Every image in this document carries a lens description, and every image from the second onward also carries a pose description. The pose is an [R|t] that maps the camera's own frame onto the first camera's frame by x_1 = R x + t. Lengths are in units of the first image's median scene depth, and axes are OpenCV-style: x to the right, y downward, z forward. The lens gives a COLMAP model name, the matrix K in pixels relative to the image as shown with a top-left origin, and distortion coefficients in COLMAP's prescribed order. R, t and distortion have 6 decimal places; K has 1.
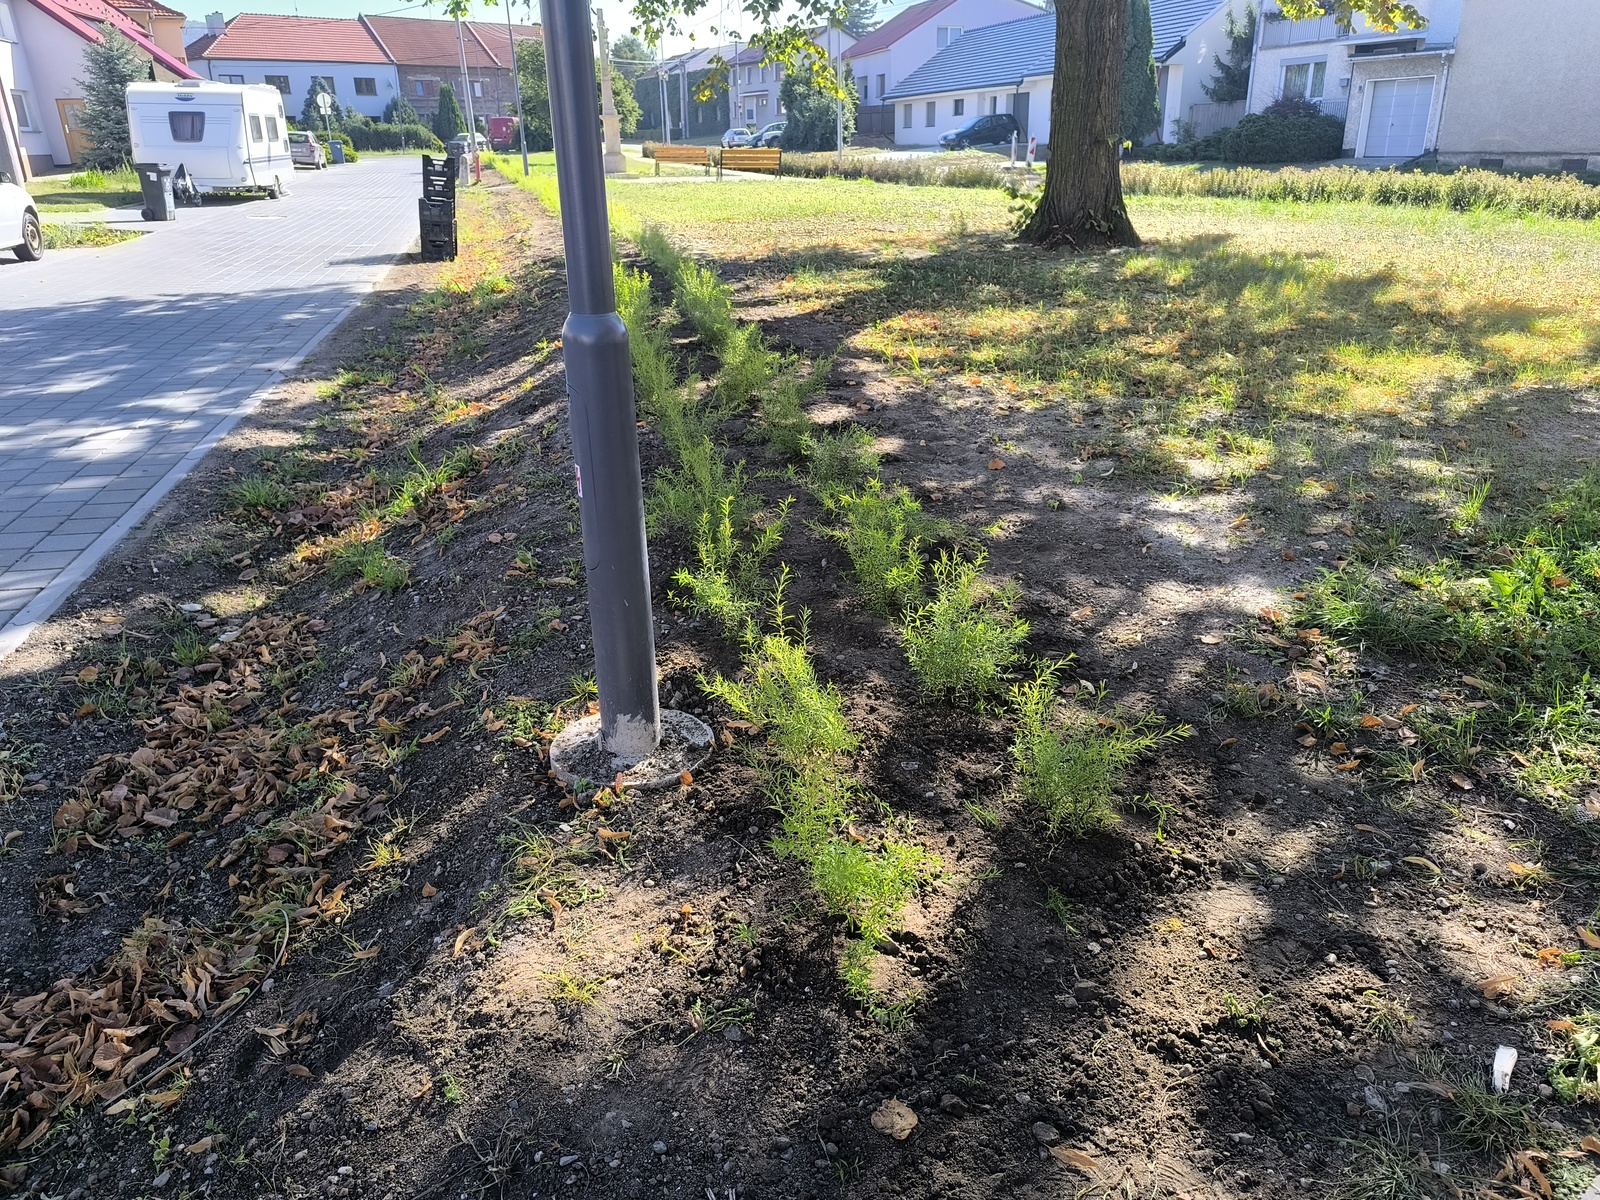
lens RADIAL K [[1105.9, 0, 800.0], [0, 1105.9, 600.0], [0, 0, 1]] dist [-0.003500, -0.004337]
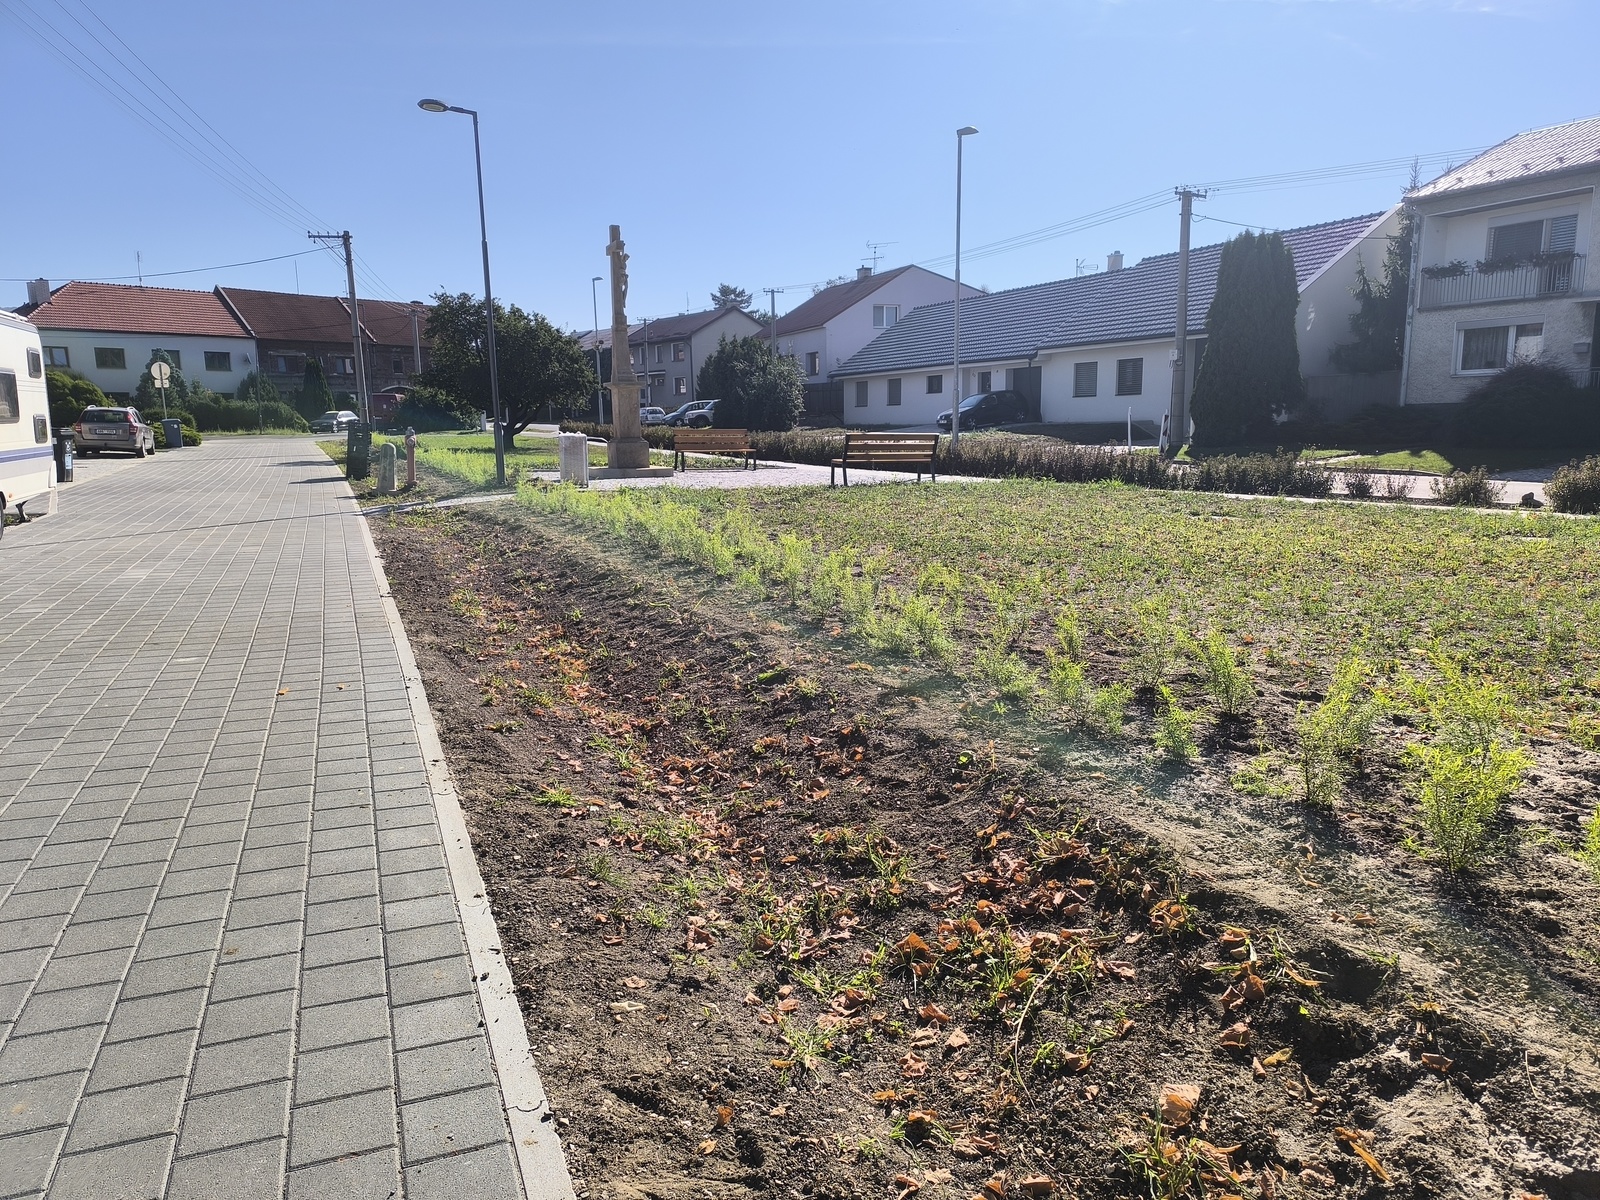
lens RADIAL K [[1105.9, 0, 800.0], [0, 1105.9, 600.0], [0, 0, 1]] dist [-0.003500, -0.004337]
pose [[0.991088, -0.021201, 0.131510, -0.072798], [0.050890, 0.972629, -0.226722, -0.078027], [-0.123104, 0.231395, 0.965040, 0.187299]]
